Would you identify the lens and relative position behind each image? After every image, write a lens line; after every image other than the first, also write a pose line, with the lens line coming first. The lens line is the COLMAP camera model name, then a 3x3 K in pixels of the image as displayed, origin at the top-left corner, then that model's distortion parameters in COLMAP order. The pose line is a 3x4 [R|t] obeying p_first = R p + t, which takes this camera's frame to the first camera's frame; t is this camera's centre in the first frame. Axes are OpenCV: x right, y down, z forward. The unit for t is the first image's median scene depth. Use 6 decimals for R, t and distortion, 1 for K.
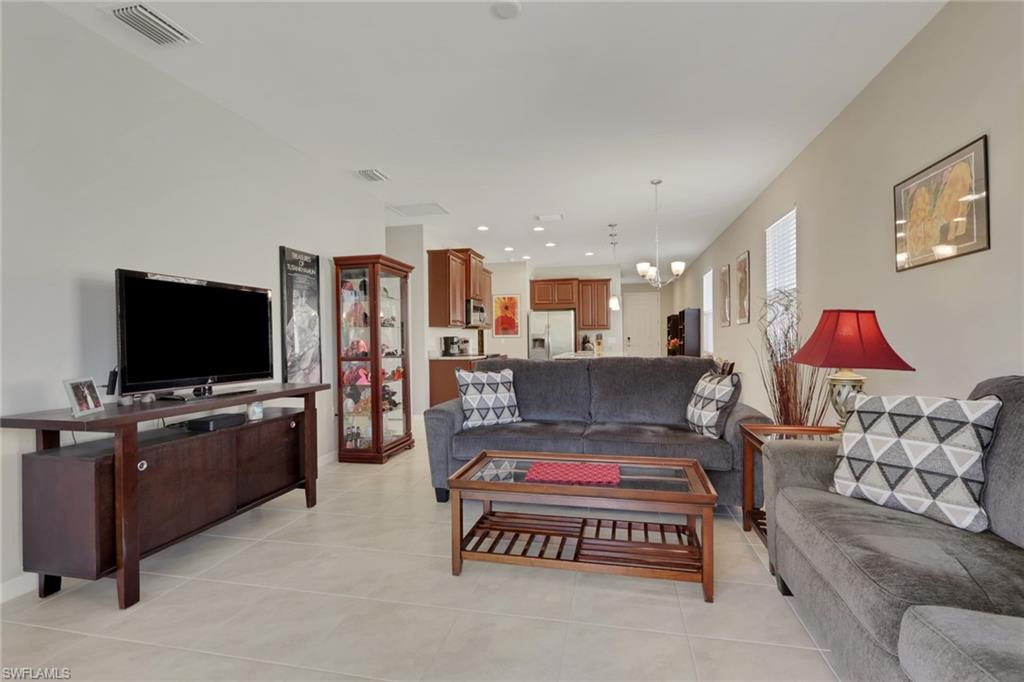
lens RADIAL K [[484.3, 0, 496.0], [0, 484.3, 337.3], [0, 0, 1]] dist [0.000361, 0.000121]
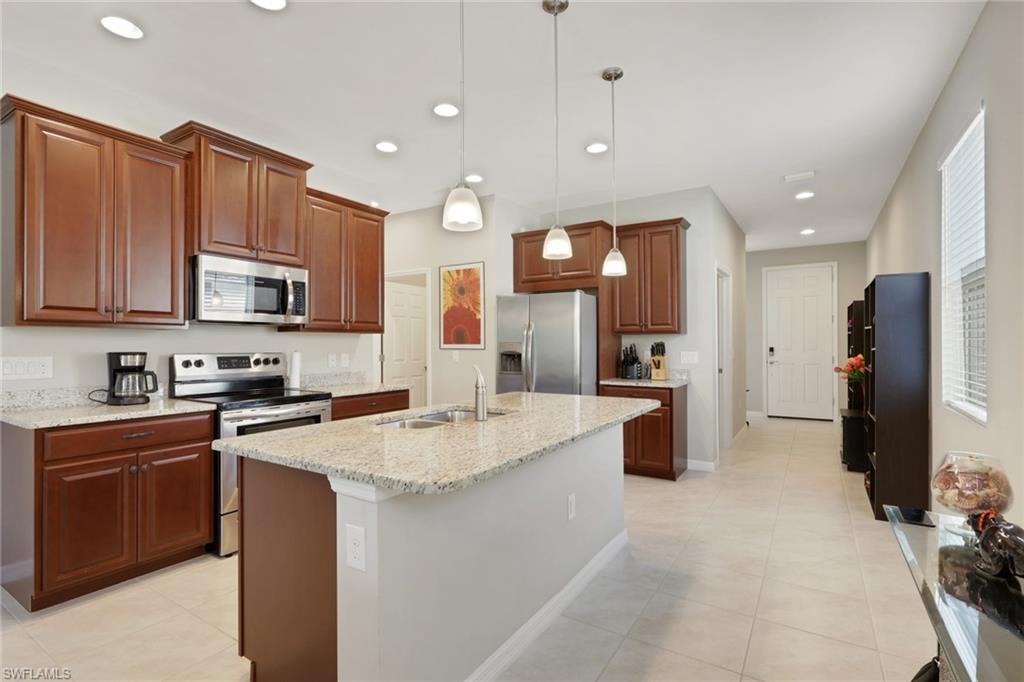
lens RADIAL K [[480.4, 0, 508.3], [0, 480.4, 344.1], [0, 0, 1]] dist [-0.002184, -0.000210]
pose [[0.947535, 0.006526, -0.319584, 0.230186], [-0.004658, 0.999967, 0.006610, -0.008486], [0.319617, -0.004775, 0.947535, 0.541959]]
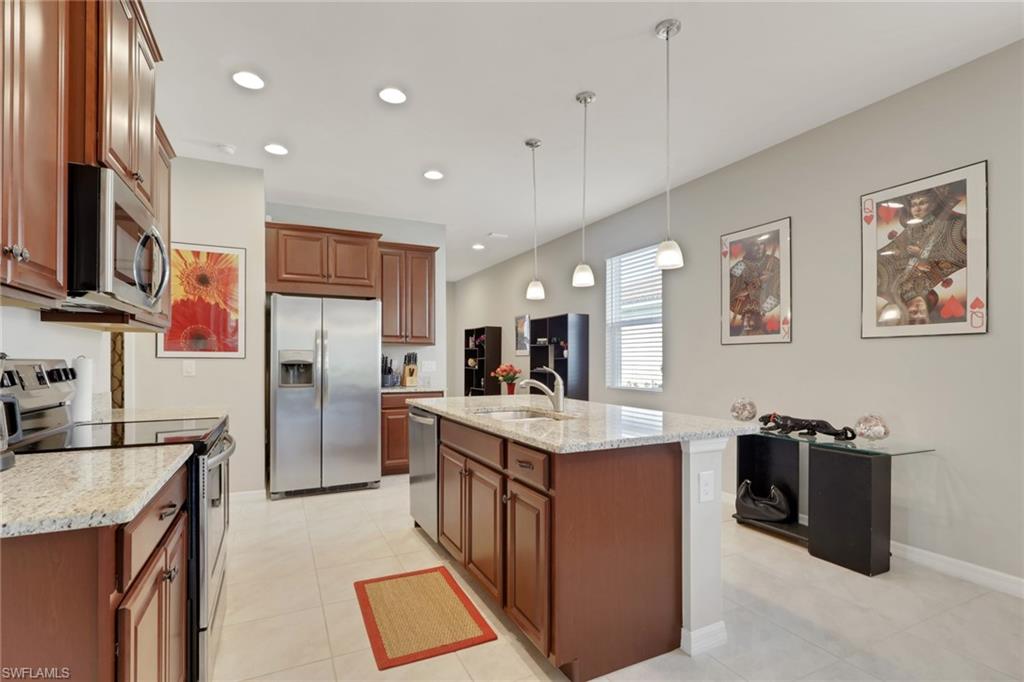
lens RADIAL K [[486.4, 0, 509.4], [0, 486.4, 357.5], [0, 0, 1]] dist [-0.000668, -0.000104]
pose [[0.766684, 0.013607, 0.641881, -0.038126], [-0.012223, 0.999904, -0.006597, -0.000508], [-0.641909, -0.002788, 0.766776, 0.555797]]
